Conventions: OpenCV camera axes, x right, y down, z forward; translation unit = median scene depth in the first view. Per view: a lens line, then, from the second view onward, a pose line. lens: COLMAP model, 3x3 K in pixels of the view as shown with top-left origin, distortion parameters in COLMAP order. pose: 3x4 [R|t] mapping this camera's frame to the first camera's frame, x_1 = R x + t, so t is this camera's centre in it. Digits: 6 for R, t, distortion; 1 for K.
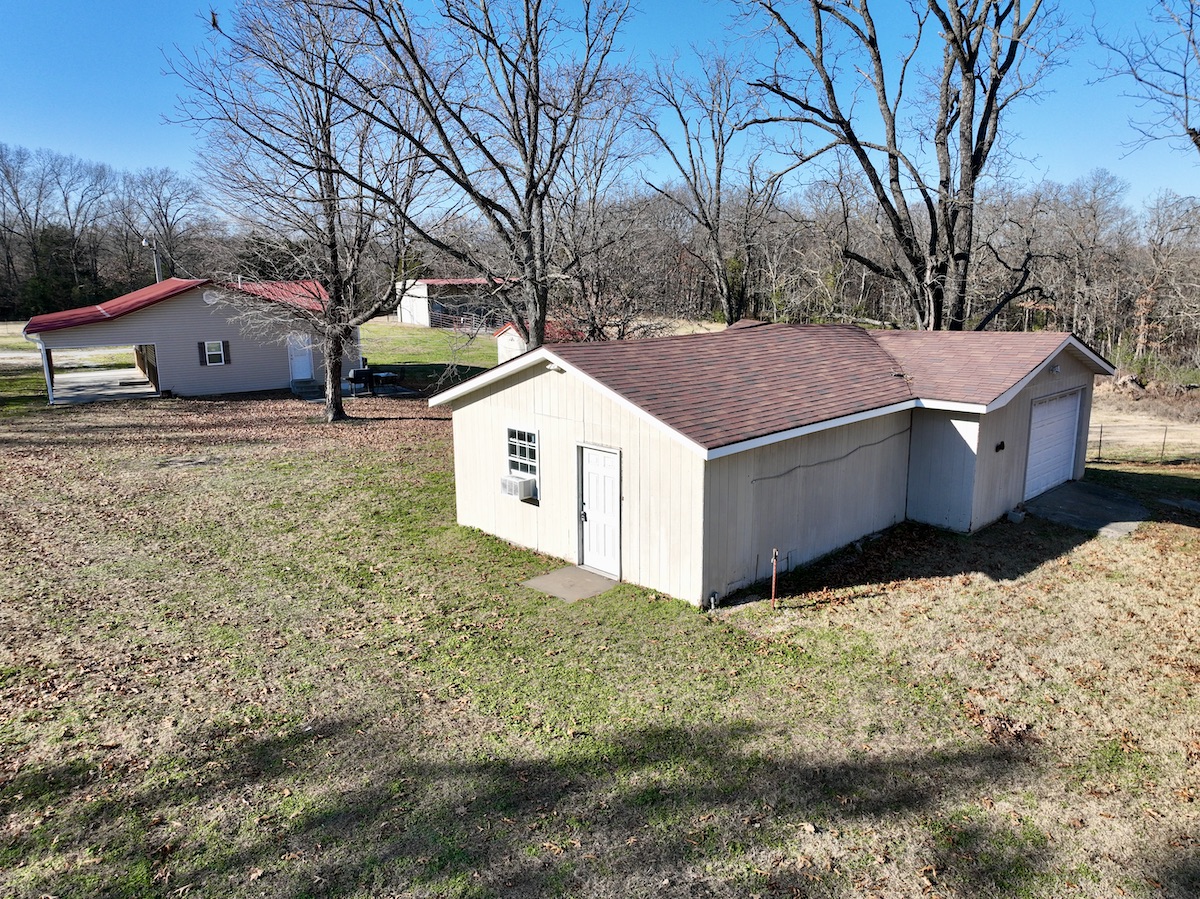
lens RADIAL K [[838.0, 0, 600.5], [0, 838.0, 448.9], [0, 0, 1]] dist [0.013524, 0.001120]
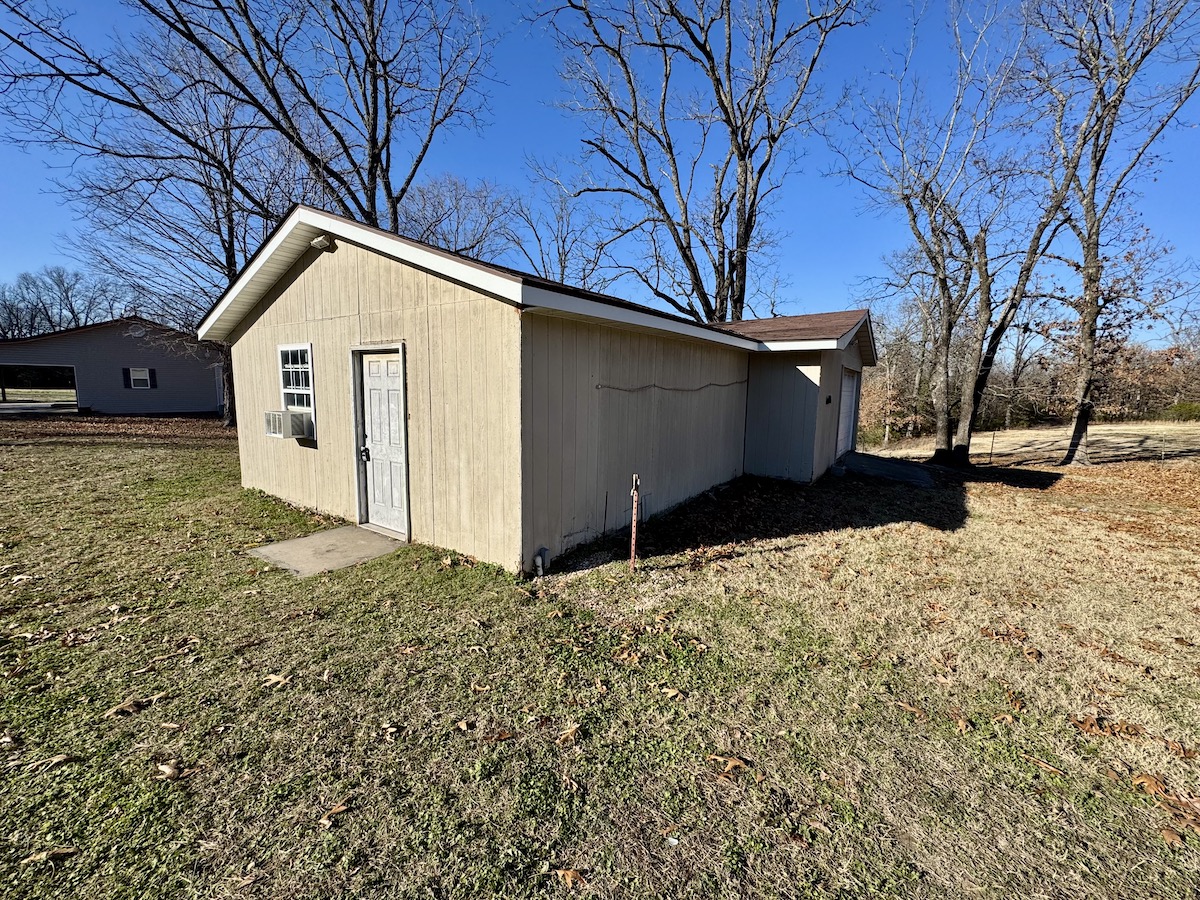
lens RADIAL K [[478.7, 0, 597.5], [0, 478.7, 447.9], [0, 0, 1]] dist [0.001176, 0.000372]
pose [[0.978950, 0.001486, 0.204096, 0.096344], [0.013544, 0.997296, -0.072225, 0.114123], [-0.203651, 0.073469, 0.976283, 0.594446]]
